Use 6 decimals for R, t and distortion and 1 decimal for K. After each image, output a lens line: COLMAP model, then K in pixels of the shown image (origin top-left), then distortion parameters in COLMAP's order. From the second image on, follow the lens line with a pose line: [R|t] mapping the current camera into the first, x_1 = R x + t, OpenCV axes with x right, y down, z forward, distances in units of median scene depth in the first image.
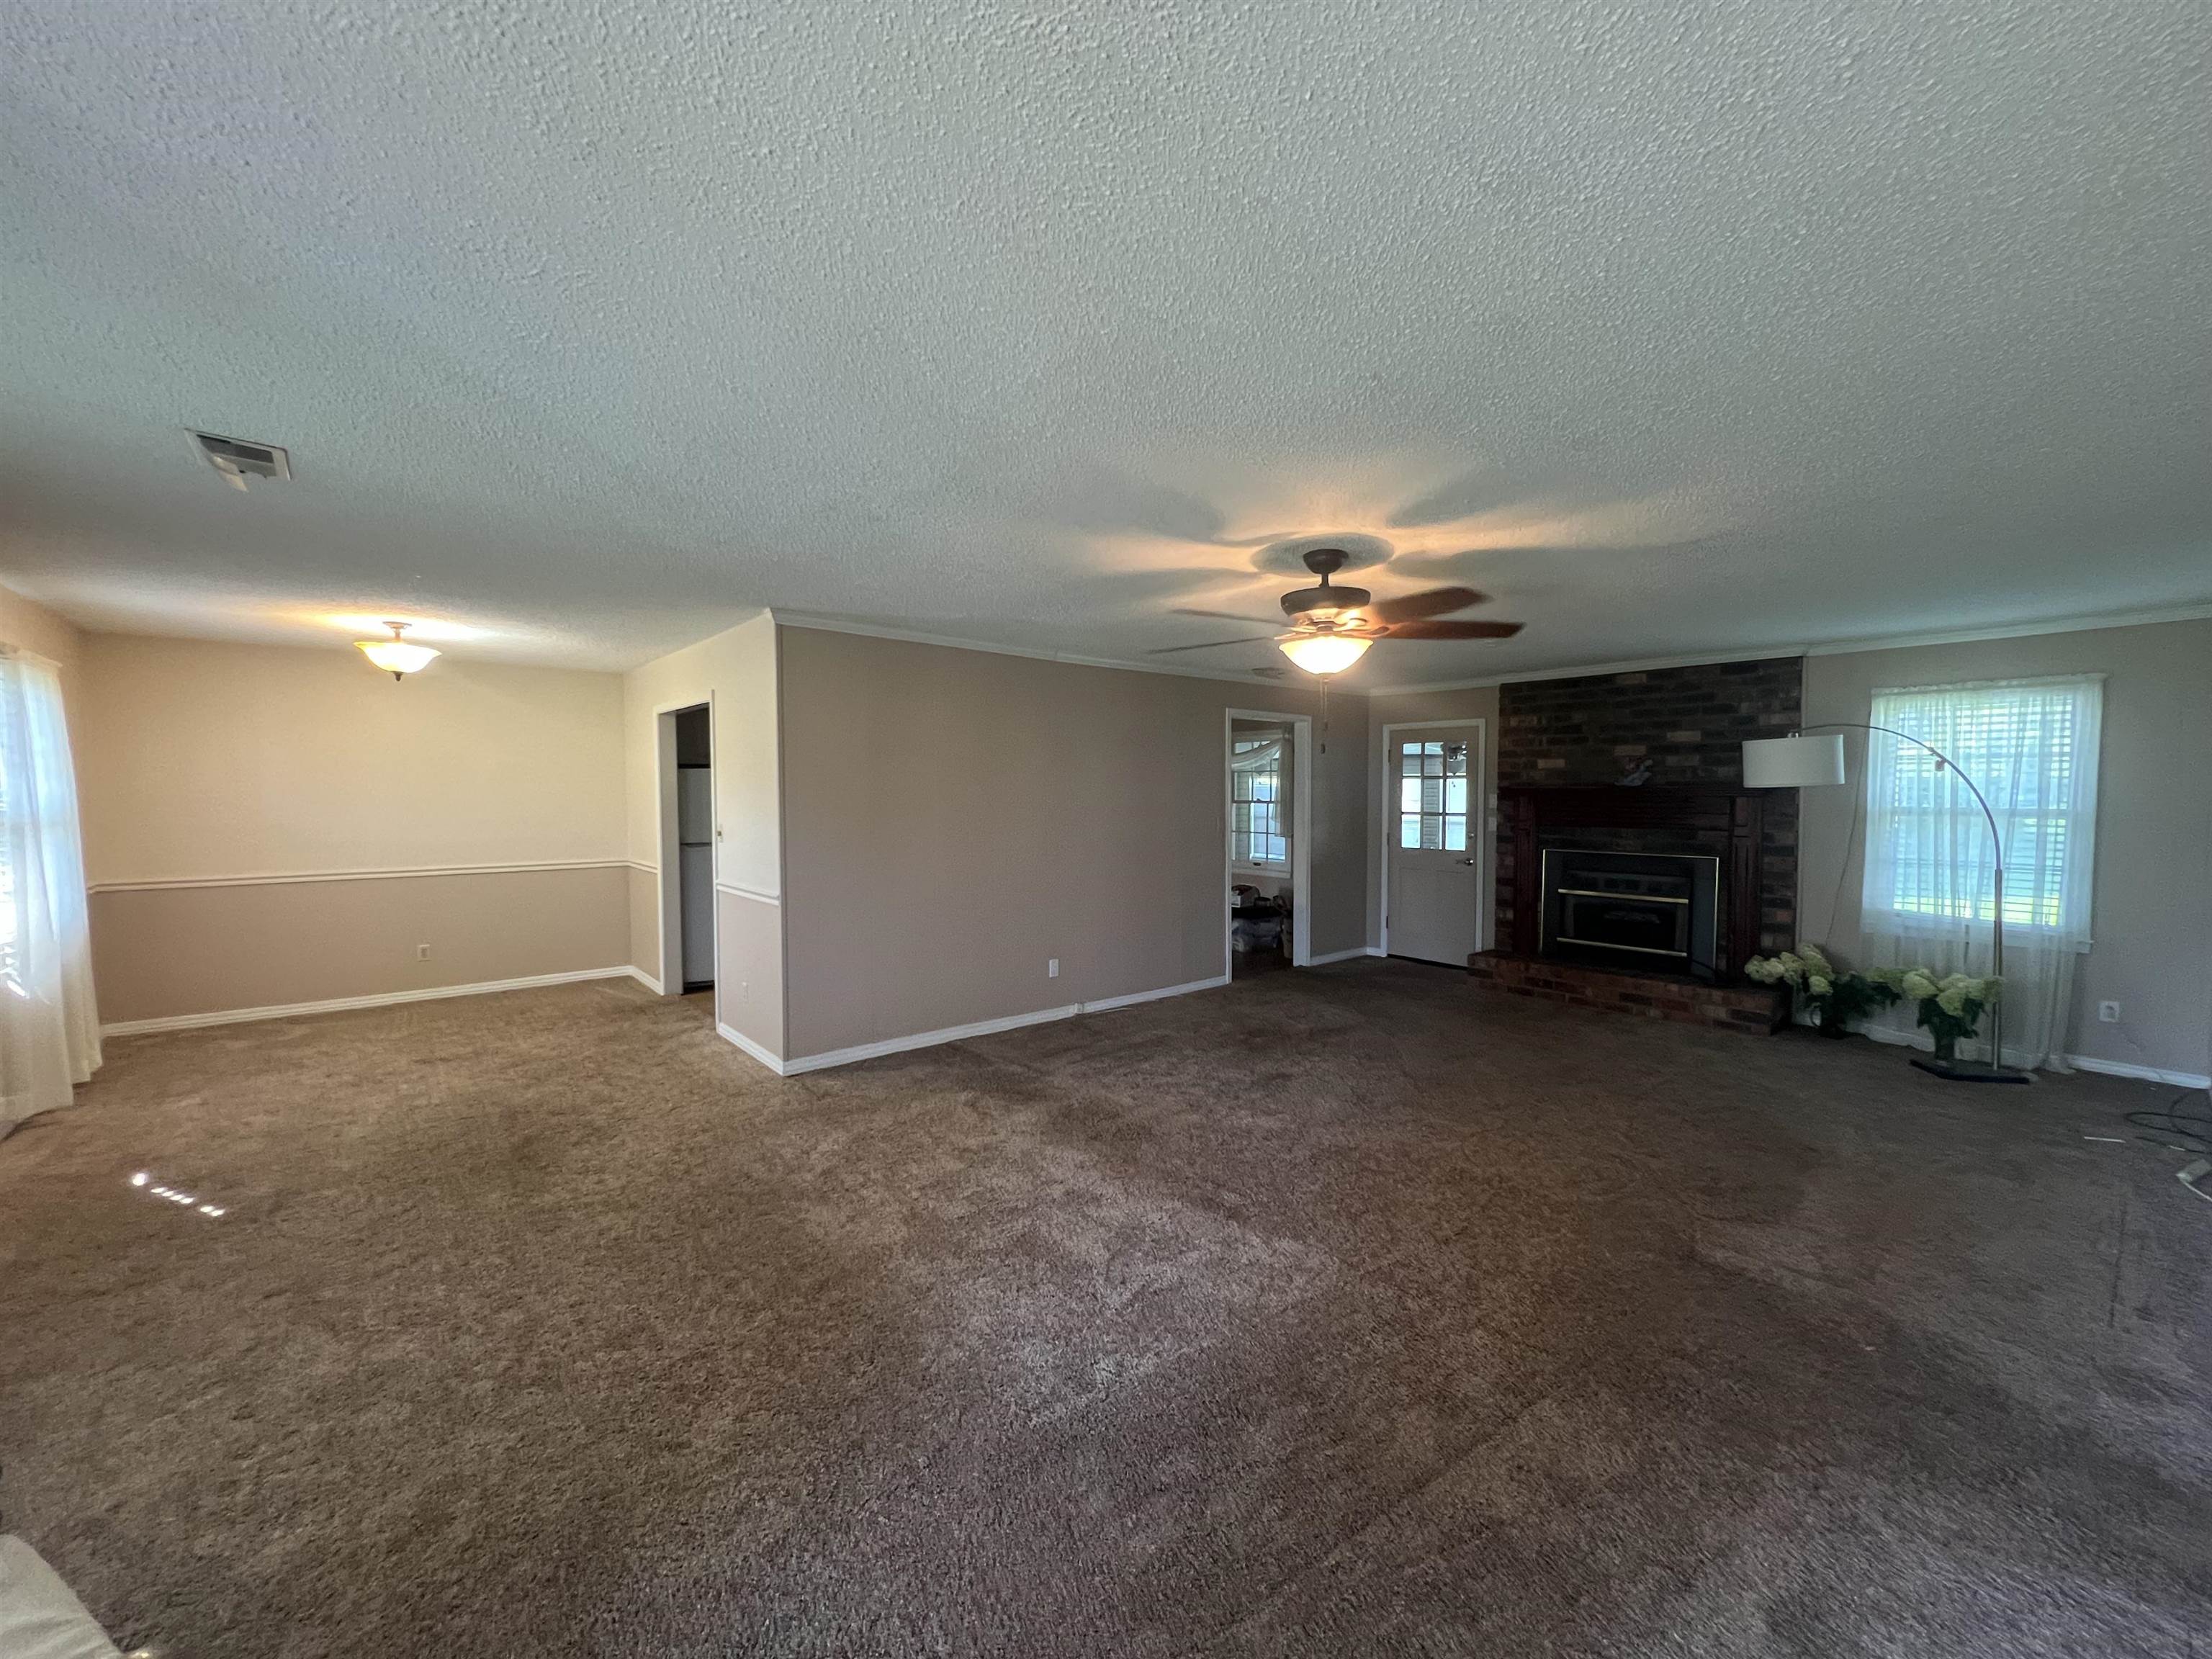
lens RADIAL K [[889.1, 0, 1107.6], [0, 889.1, 831.8], [0, 0, 1]] dist [0.000773, -0.000031]
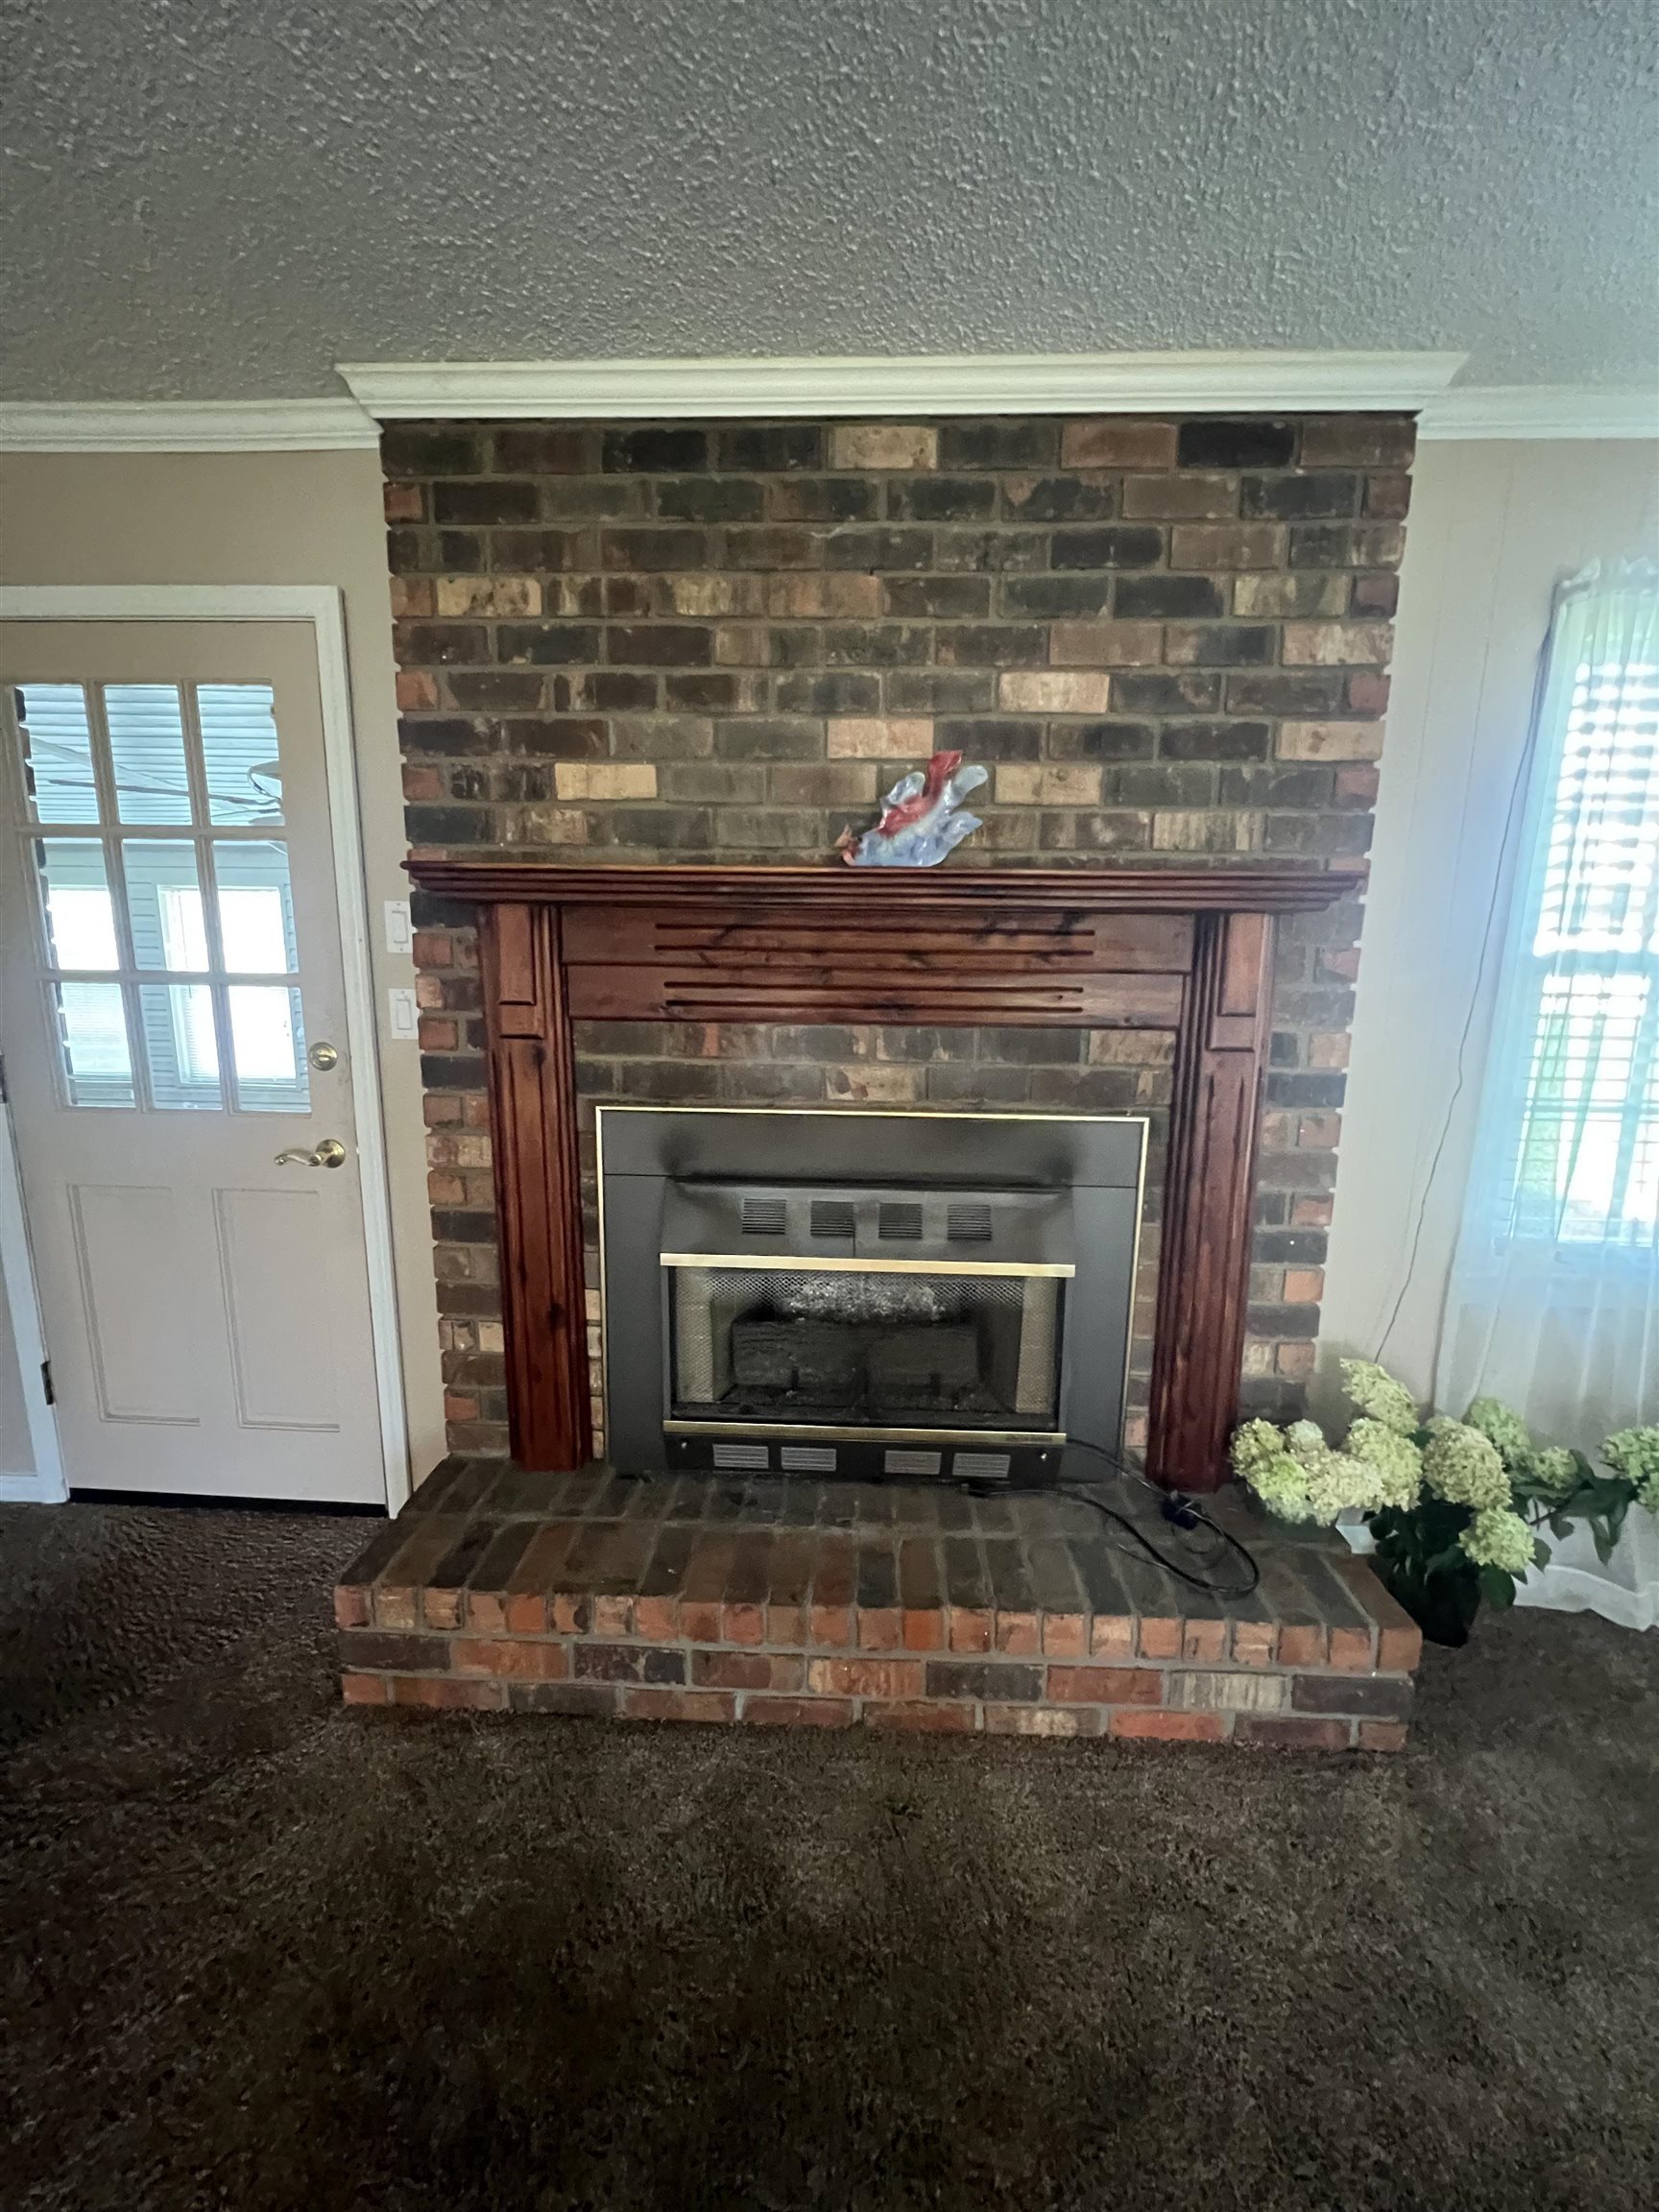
lens RADIAL K [[889.1, 0, 823.6], [0, 889.1, 1109.3], [0, 0, 1]] dist [0.000773, -0.000031]
pose [[0.688451, -0.114867, 0.716129, 0.359926], [0.018646, 0.989856, 0.140847, -0.017635], [-0.725043, -0.083613, 0.683609, 0.800066]]
